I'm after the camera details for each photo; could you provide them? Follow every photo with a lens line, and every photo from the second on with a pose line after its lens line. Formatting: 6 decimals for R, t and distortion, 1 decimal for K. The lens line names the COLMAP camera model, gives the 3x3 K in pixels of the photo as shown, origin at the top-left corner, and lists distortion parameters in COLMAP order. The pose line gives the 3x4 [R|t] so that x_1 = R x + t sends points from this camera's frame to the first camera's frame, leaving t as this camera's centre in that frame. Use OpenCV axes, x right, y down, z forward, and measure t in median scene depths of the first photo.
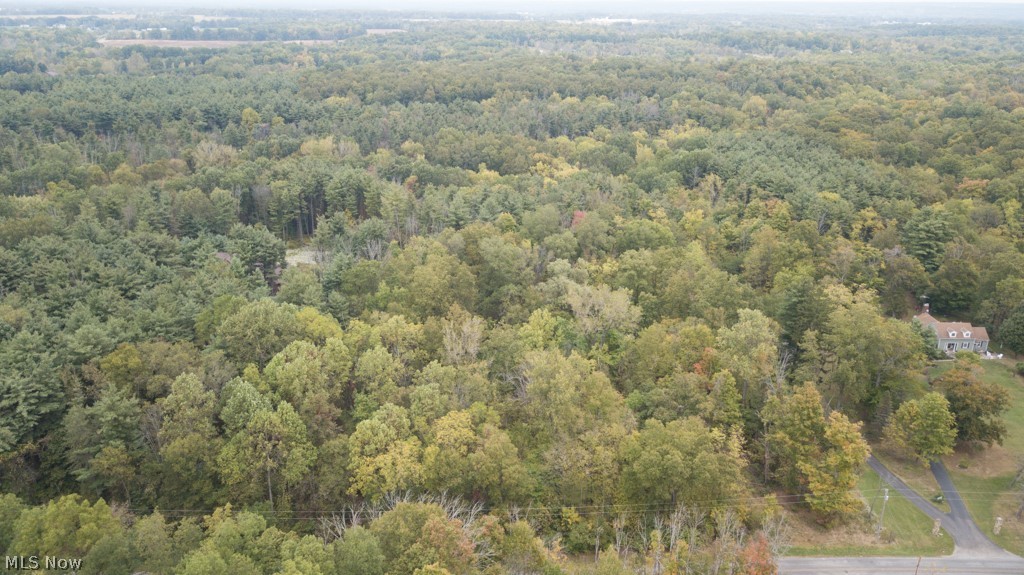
lens RADIAL K [[786.0, 0, 506.7], [0, 786.0, 288.8], [0, 0, 1]] dist [-0.000373, 0.006013]
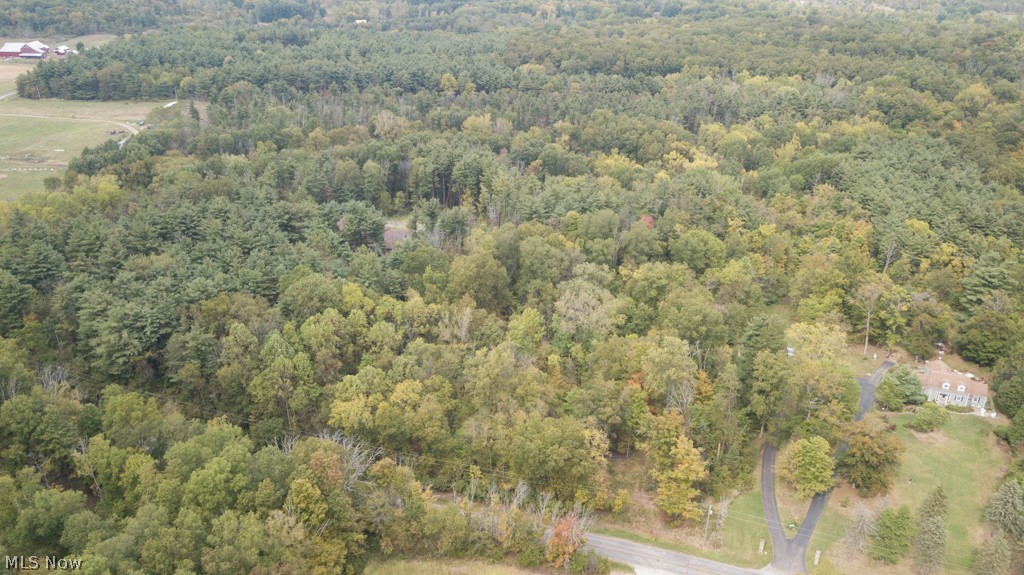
lens RADIAL K [[786.0, 0, 506.7], [0, 786.0, 288.8], [0, 0, 1]] dist [-0.000373, 0.006013]
pose [[0.942794, 0.141115, -0.302037, 0.301636], [-0.116898, 0.988405, 0.096903, -0.094987], [0.312210, -0.056051, 0.948358, -0.142110]]
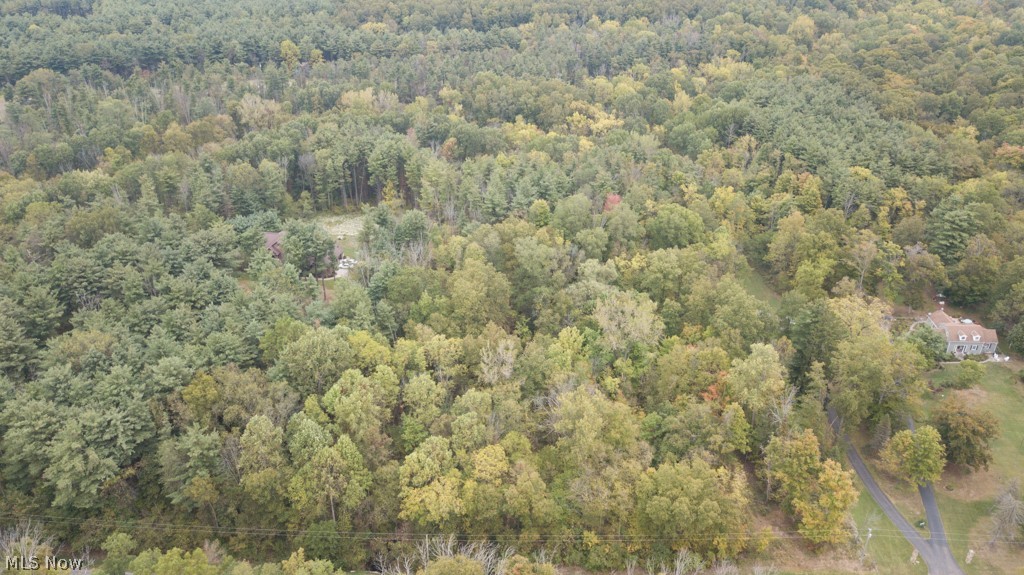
lens RADIAL K [[786.0, 0, 506.7], [0, 786.0, 288.8], [0, 0, 1]] dist [-0.000373, 0.006013]
pose [[0.998902, 0.014829, -0.044430, 0.002333], [-0.008033, 0.988744, 0.149404, -0.151146], [0.046145, -0.148883, 0.987778, -0.056440]]
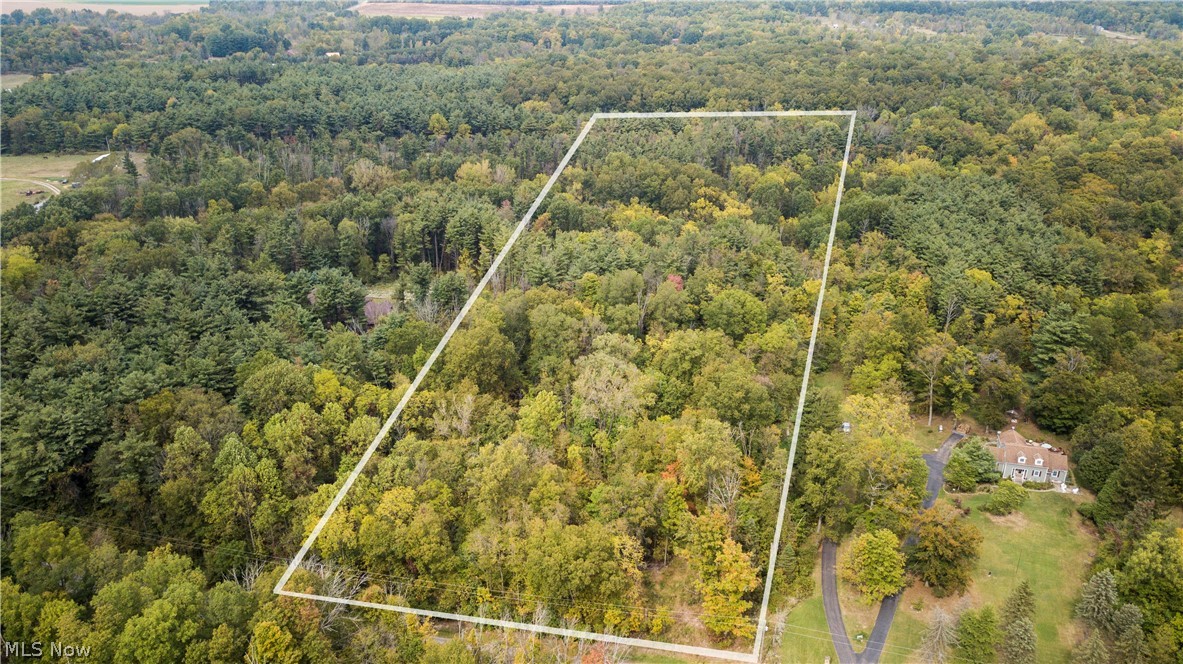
lens RADIAL K [[908.0, 0, 585.3], [0, 908.0, 333.5], [0, 0, 1]] dist [-0.000373, 0.006013]
pose [[0.967795, 0.096661, -0.232443, 0.295263], [-0.084062, 0.994433, 0.063537, -0.104275], [0.237290, -0.041951, 0.970533, -0.116670]]
